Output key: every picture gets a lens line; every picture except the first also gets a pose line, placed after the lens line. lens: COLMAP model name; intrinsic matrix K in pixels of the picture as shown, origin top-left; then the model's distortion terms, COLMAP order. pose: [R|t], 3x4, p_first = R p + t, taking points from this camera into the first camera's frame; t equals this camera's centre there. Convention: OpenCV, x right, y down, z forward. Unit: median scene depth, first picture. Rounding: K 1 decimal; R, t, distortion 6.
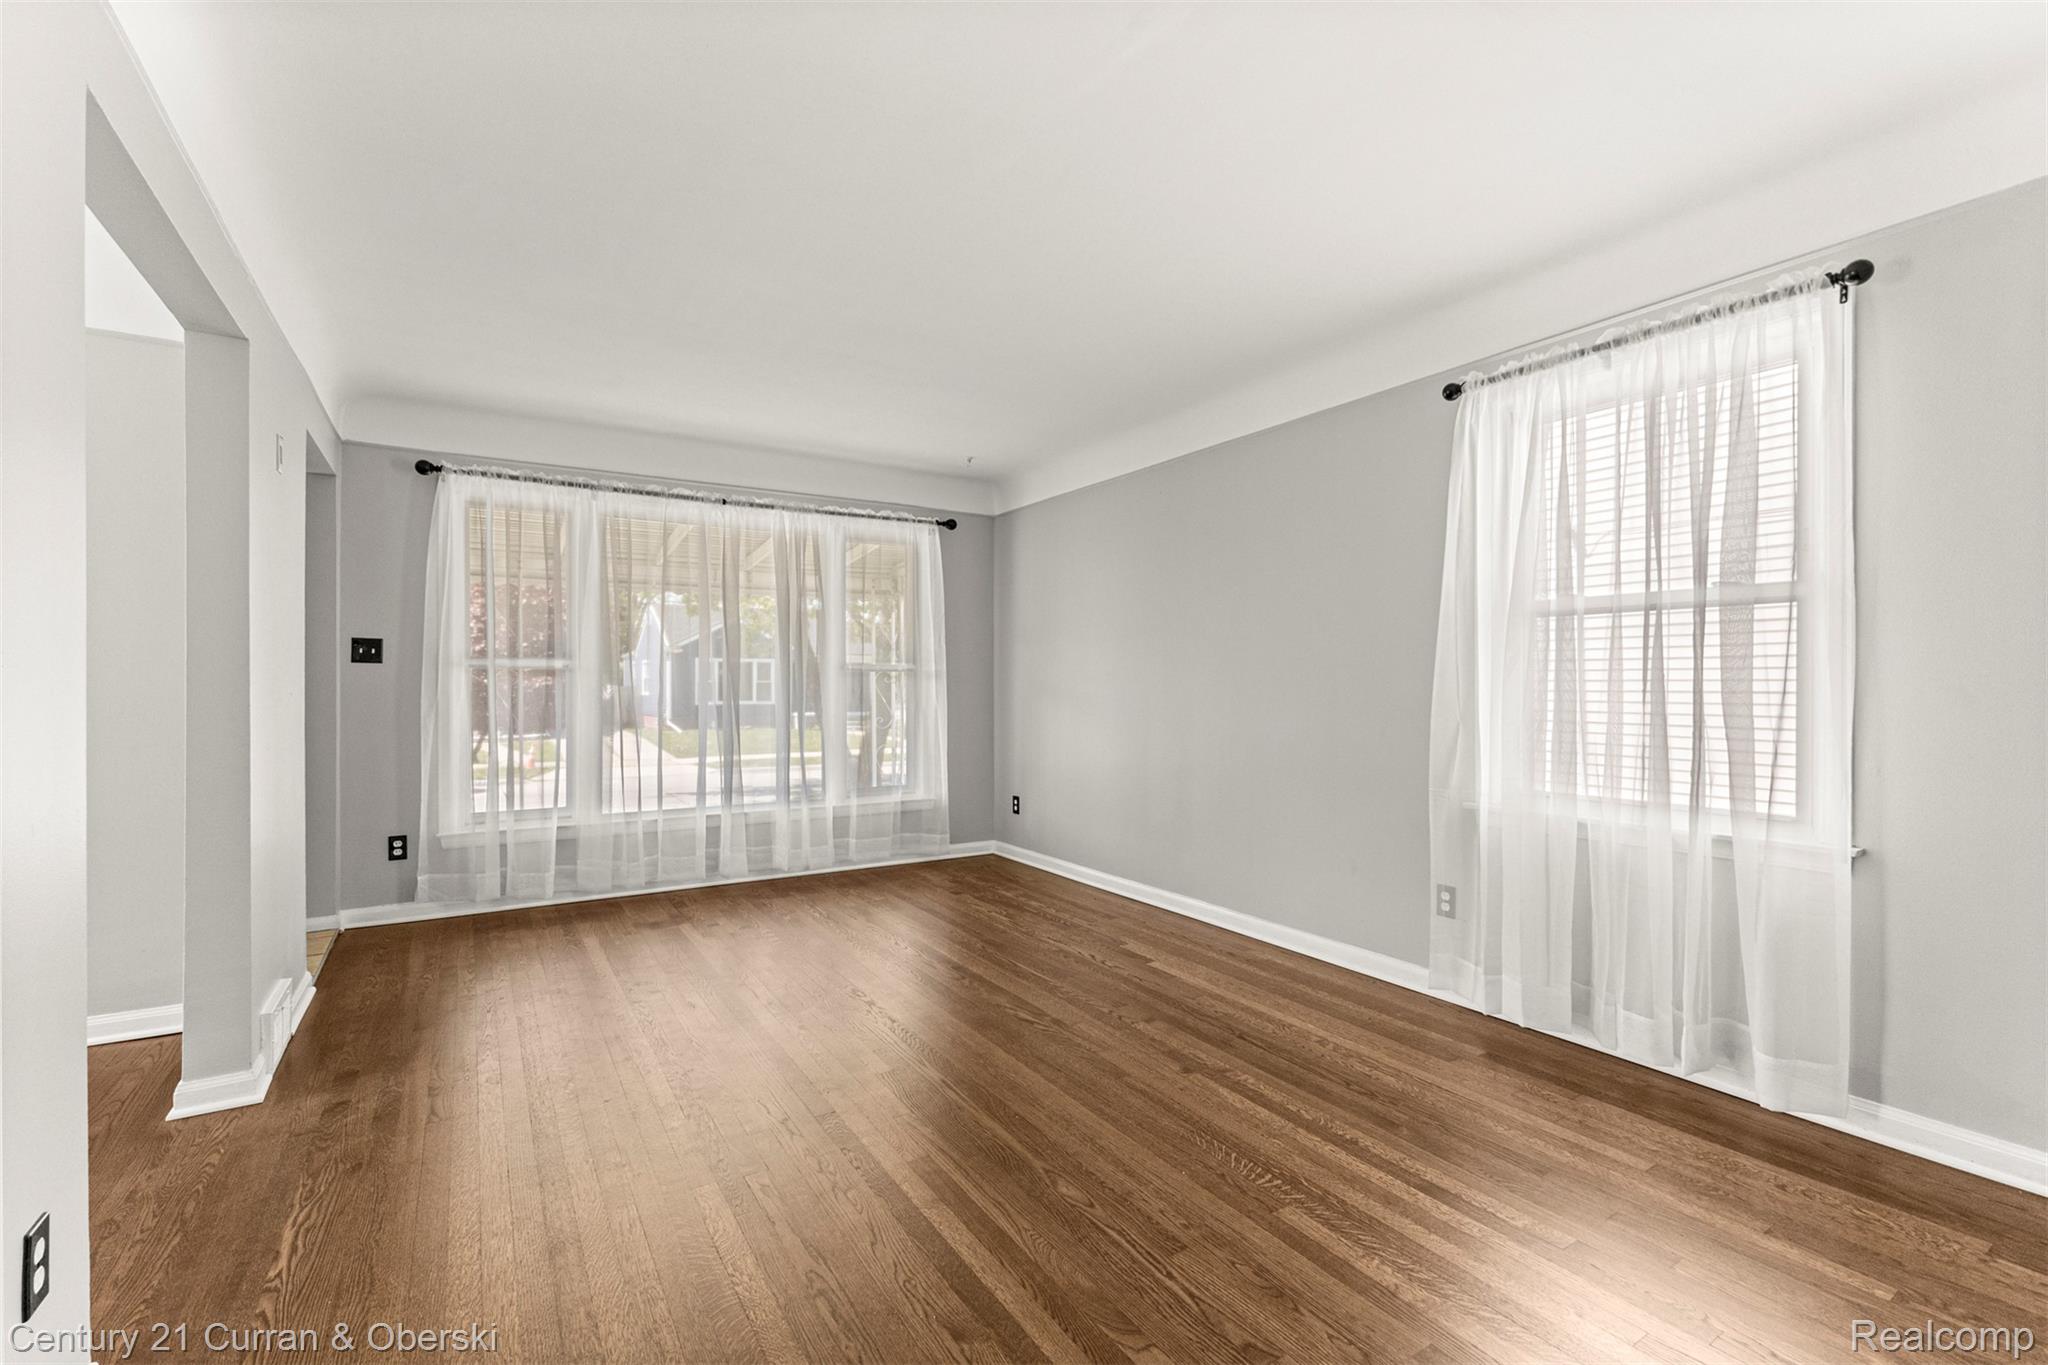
lens RADIAL K [[893.0, 0, 1020.0], [0, 893.0, 705.8], [0, 0, 1]] dist [0.000138, 0.000028]
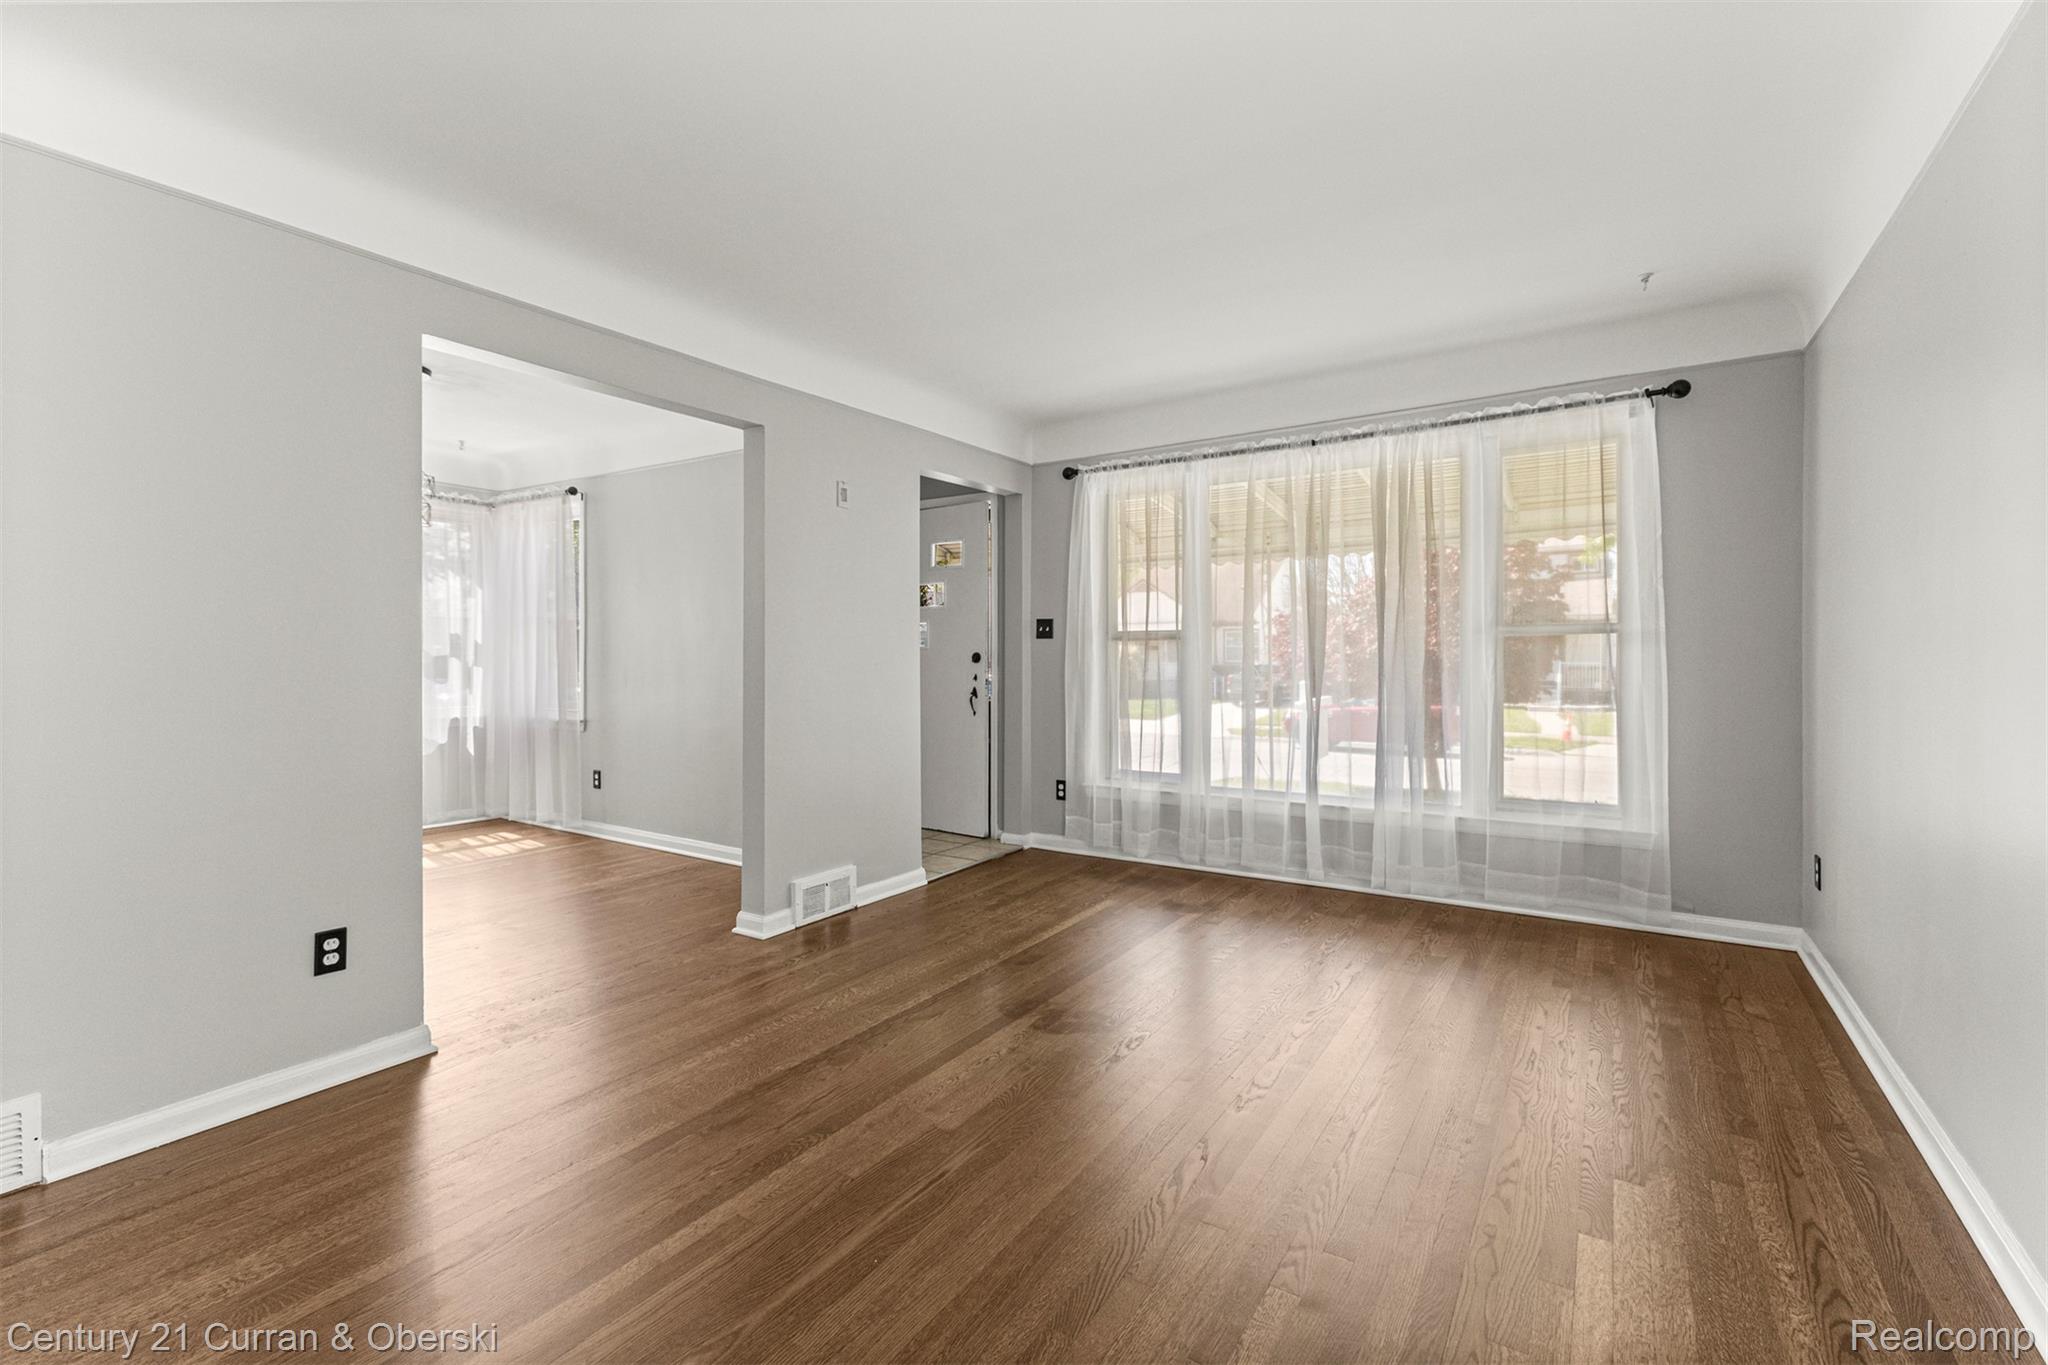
lens RADIAL K [[890.2, 0, 1026.4], [0, 890.2, 659.6], [0, 0, 1]] dist [0.001183, 0.000334]
pose [[0.415566, -0.000879, -0.909563, 0.369351], [-0.015550, 0.999847, -0.008071, -0.007542], [0.909430, 0.017498, 0.415488, 0.430127]]
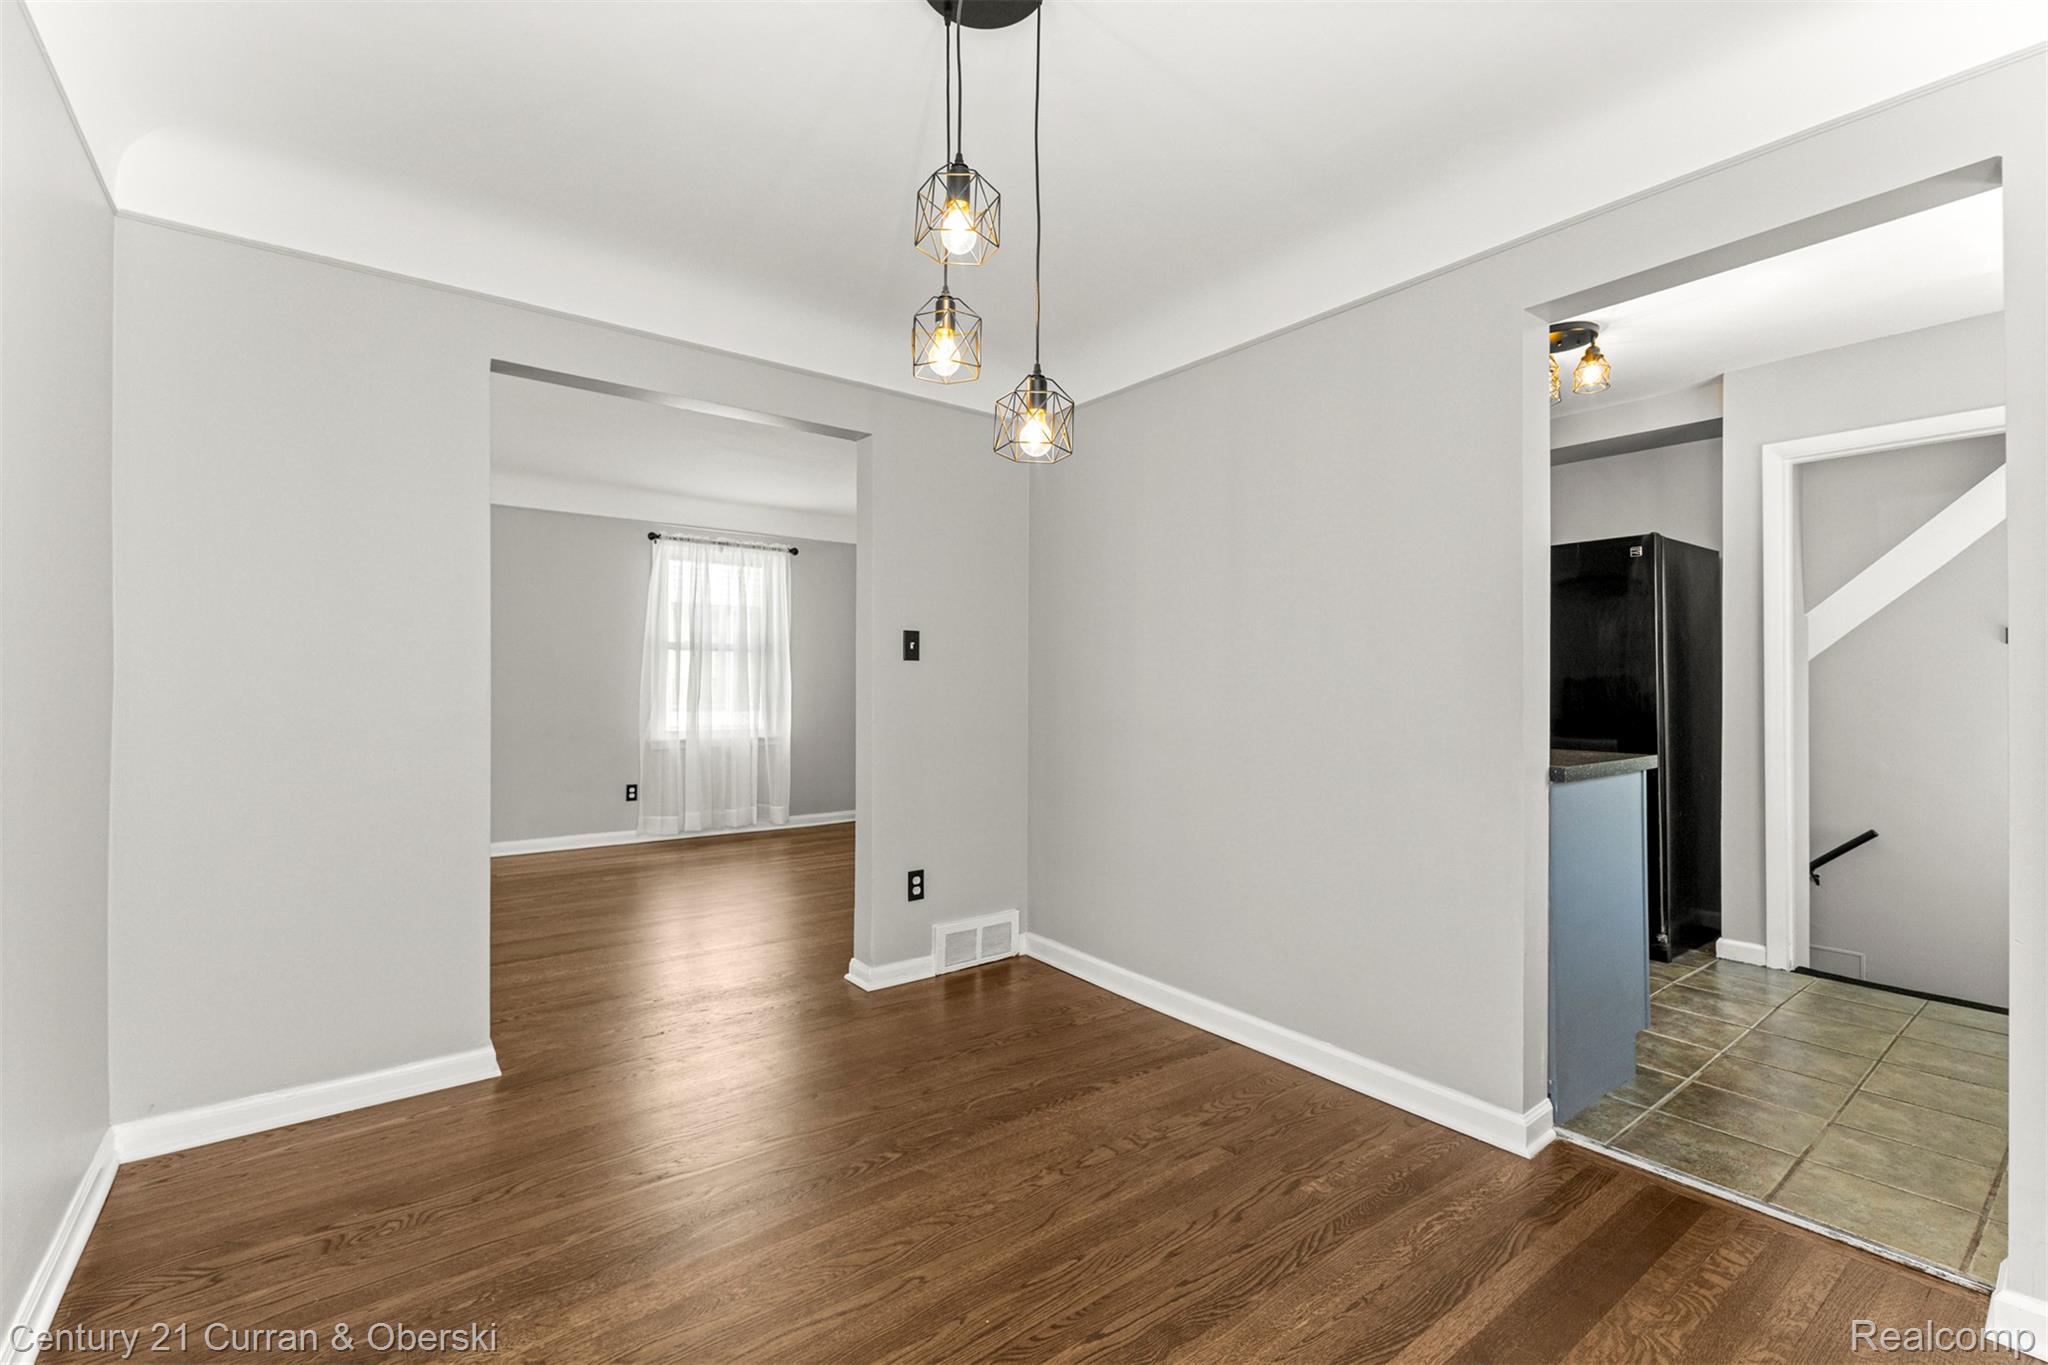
lens RADIAL K [[875.8, 0, 1025.9], [0, 875.8, 680.9], [0, 0, 1]] dist [0.000709, 0.000102]
pose [[-0.092462, 0.003696, 0.995709, -1.113771], [0.012465, 0.999919, -0.002554, -0.007878], [-0.995638, 0.012175, -0.092501, 0.236134]]
